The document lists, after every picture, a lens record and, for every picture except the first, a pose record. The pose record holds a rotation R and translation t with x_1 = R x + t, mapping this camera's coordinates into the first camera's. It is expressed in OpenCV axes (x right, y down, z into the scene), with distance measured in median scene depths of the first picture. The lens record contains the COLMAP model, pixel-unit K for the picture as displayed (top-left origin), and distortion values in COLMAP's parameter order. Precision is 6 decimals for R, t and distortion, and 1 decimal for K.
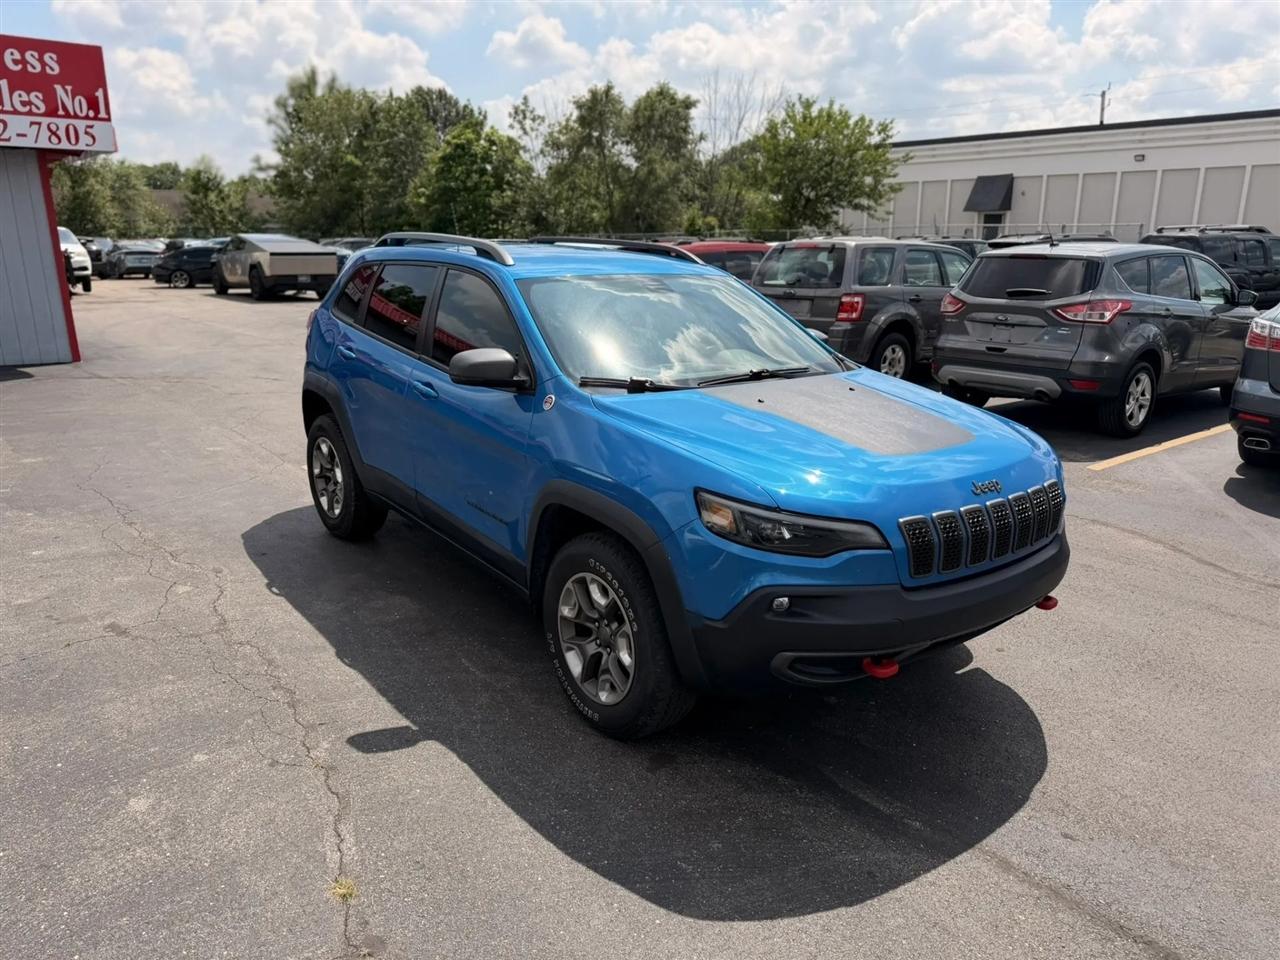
lens RADIAL K [[905.8, 0, 644.6], [0, 905.8, 484.1], [0, 0, 1]] dist [0.023594, -0.030345]
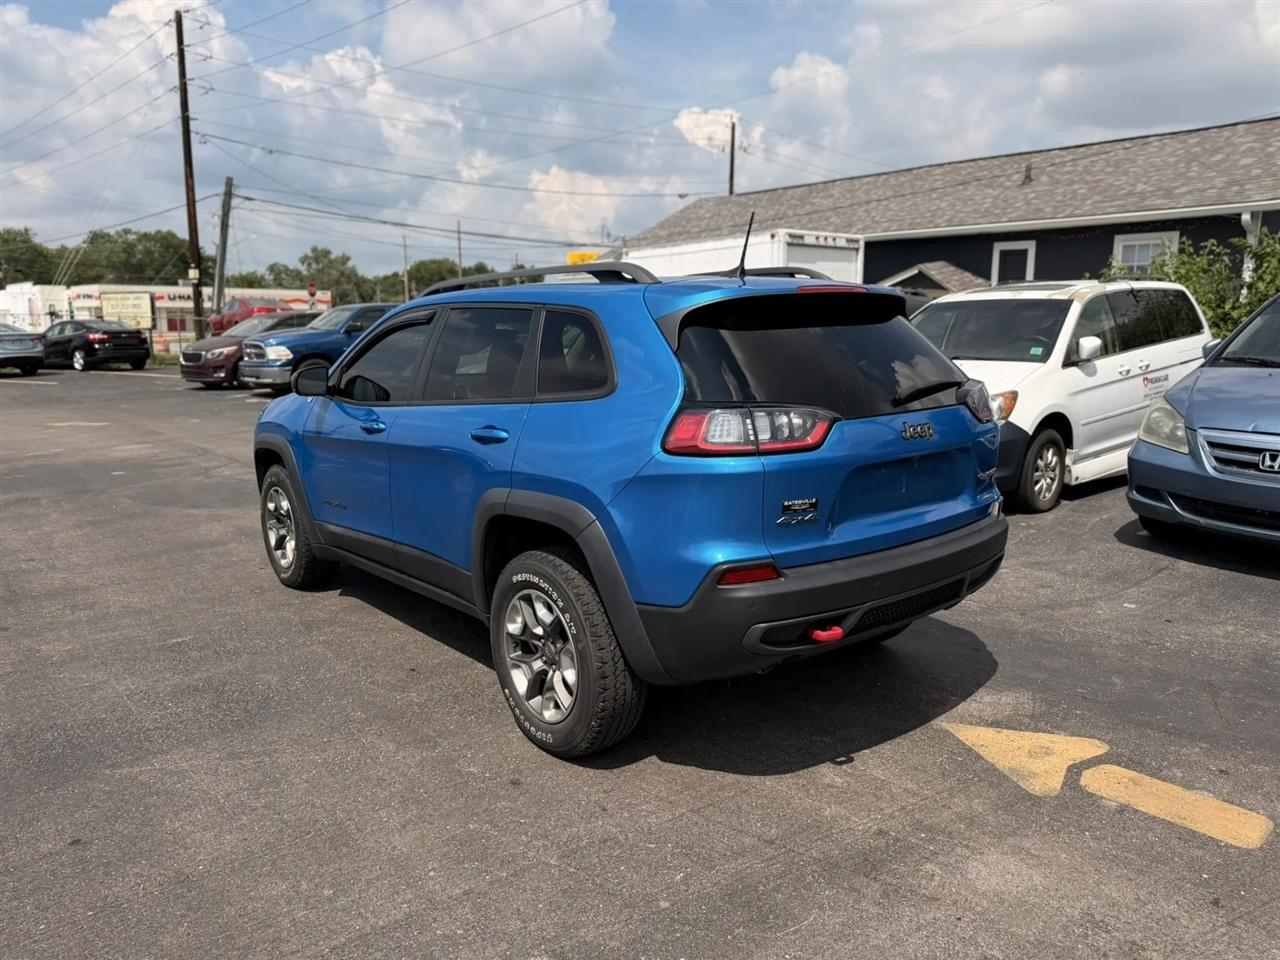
lens RADIAL K [[905.8, 0, 645.2], [0, 905.8, 477.8], [0, 0, 1]] dist [0.023594, -0.030345]
pose [[-0.999514, 0.002546, -0.031082, -0.114398], [-0.010818, 0.906457, 0.422159, -0.386038], [0.029249, 0.422289, -0.905989, 1.562439]]
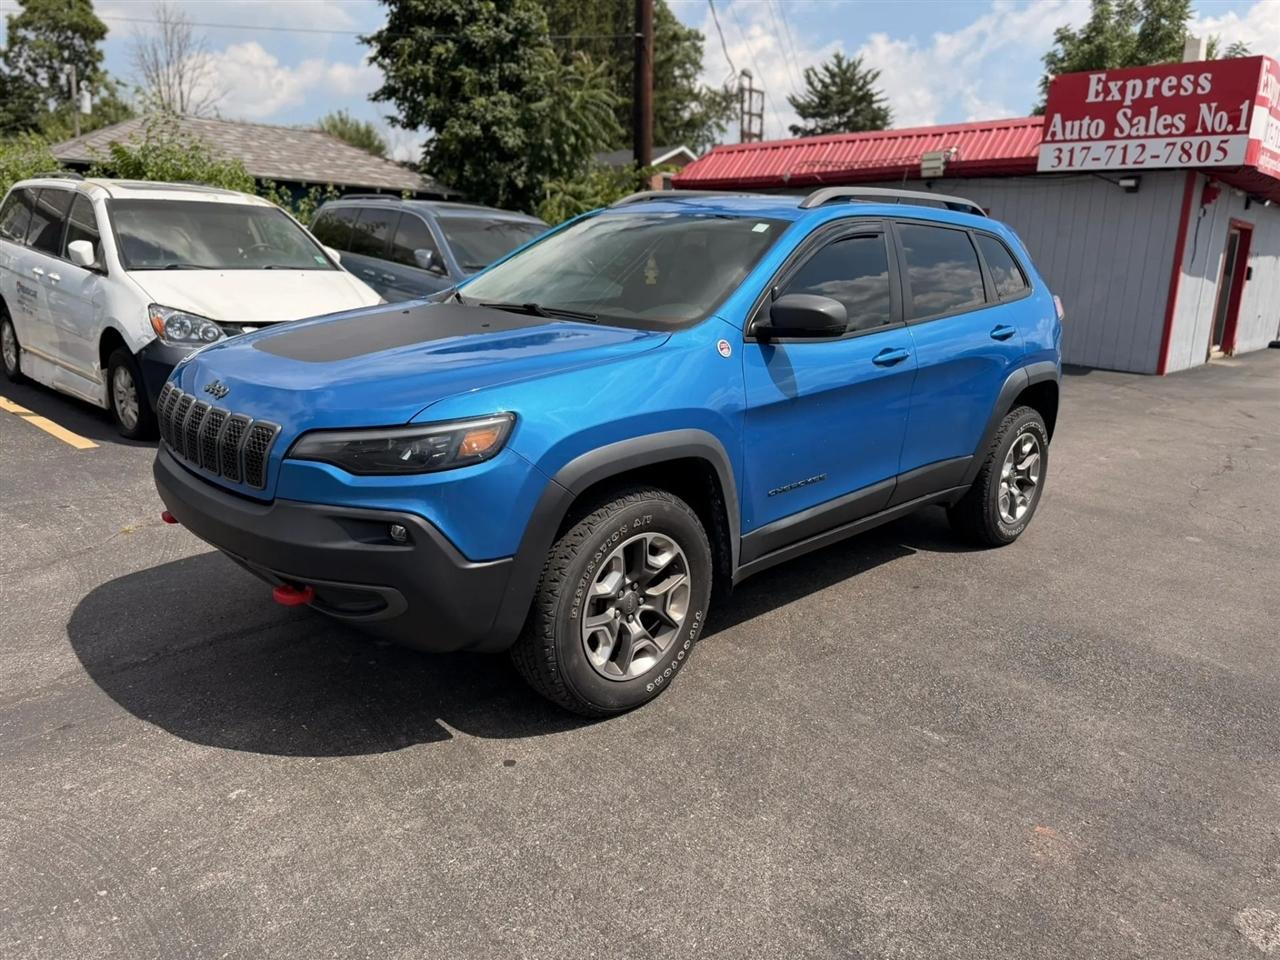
lens RADIAL K [[905.8, 0, 646.5], [0, 905.8, 470.2], [0, 0, 1]] dist [0.023594, -0.030345]
pose [[0.123351, 0.226279, -0.966221, 0.677136], [-0.294361, 0.938179, 0.182133, -0.109295], [0.947700, 0.261952, 0.182334, 0.638907]]
